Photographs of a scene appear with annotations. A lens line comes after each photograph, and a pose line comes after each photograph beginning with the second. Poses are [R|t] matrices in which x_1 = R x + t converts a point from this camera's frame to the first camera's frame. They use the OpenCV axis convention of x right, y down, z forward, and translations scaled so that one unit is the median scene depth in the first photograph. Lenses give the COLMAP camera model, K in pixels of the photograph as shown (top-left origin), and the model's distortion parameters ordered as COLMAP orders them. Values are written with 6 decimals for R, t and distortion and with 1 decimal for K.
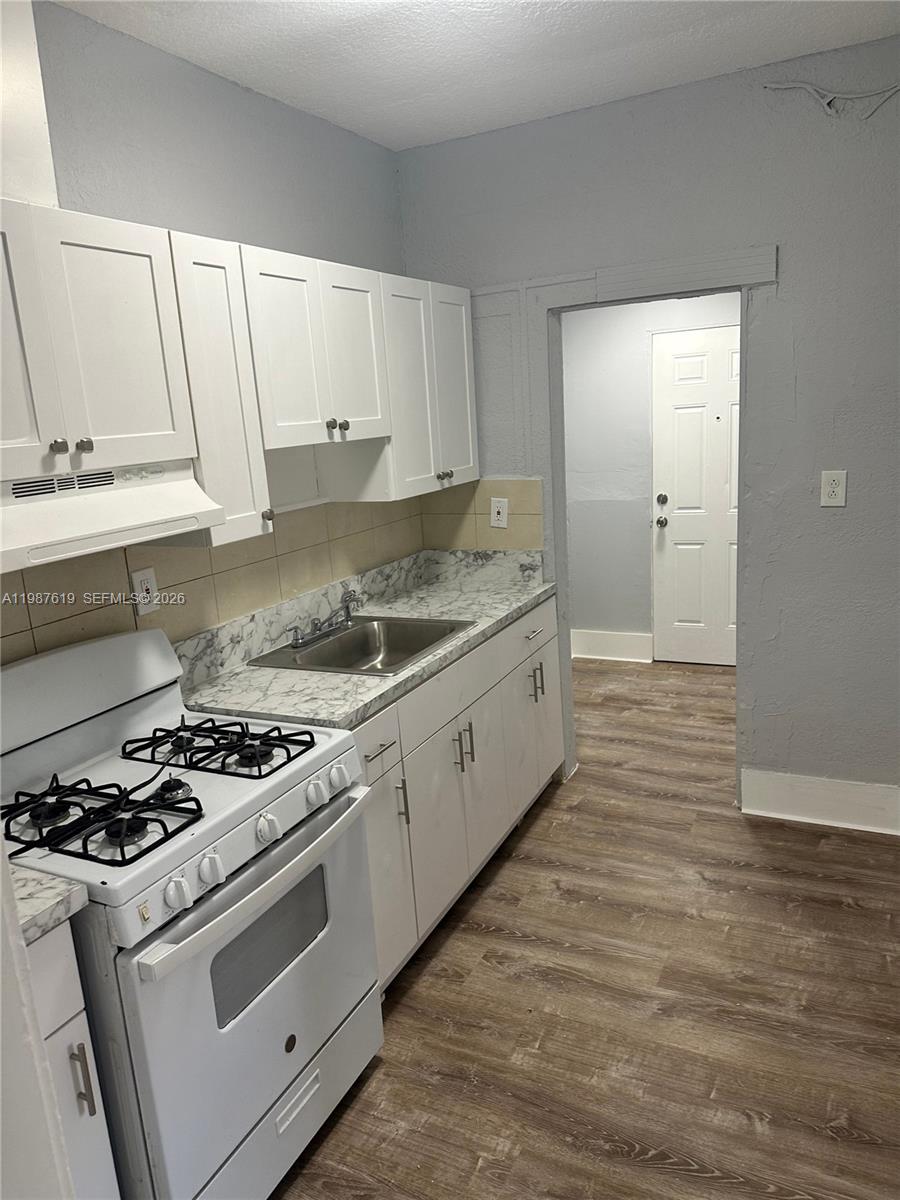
lens RADIAL K [[841.0, 0, 449.3], [0, 841.0, 592.8], [0, 0, 1]] dist [0.034095, -0.062968]
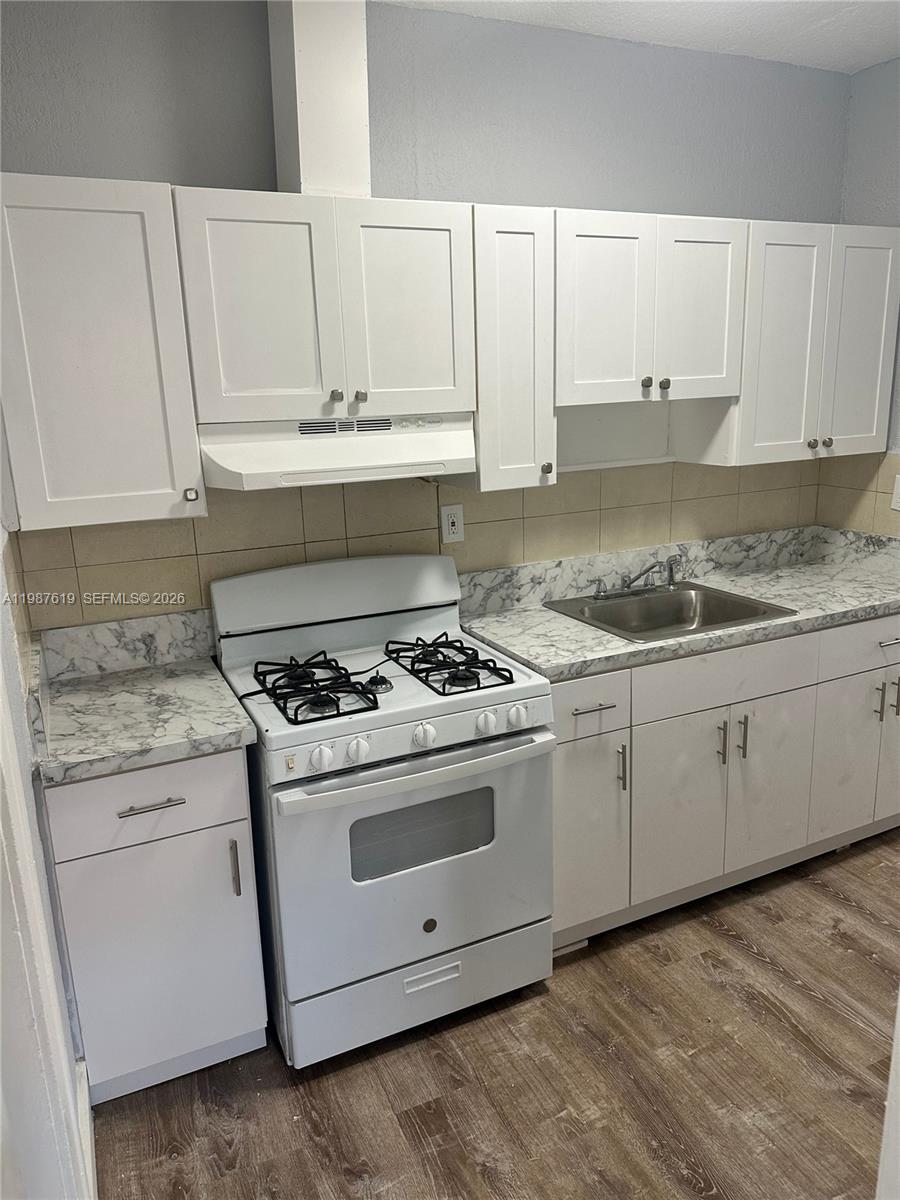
lens RADIAL K [[841.0, 0, 446.6], [0, 841.0, 595.4], [0, 0, 1]] dist [0.034095, -0.062968]
pose [[0.780267, 0.187216, -0.596769, 0.365413], [-0.148681, 0.982319, 0.113770, -0.037588], [0.607517, -0.000043, 0.794307, 0.079738]]
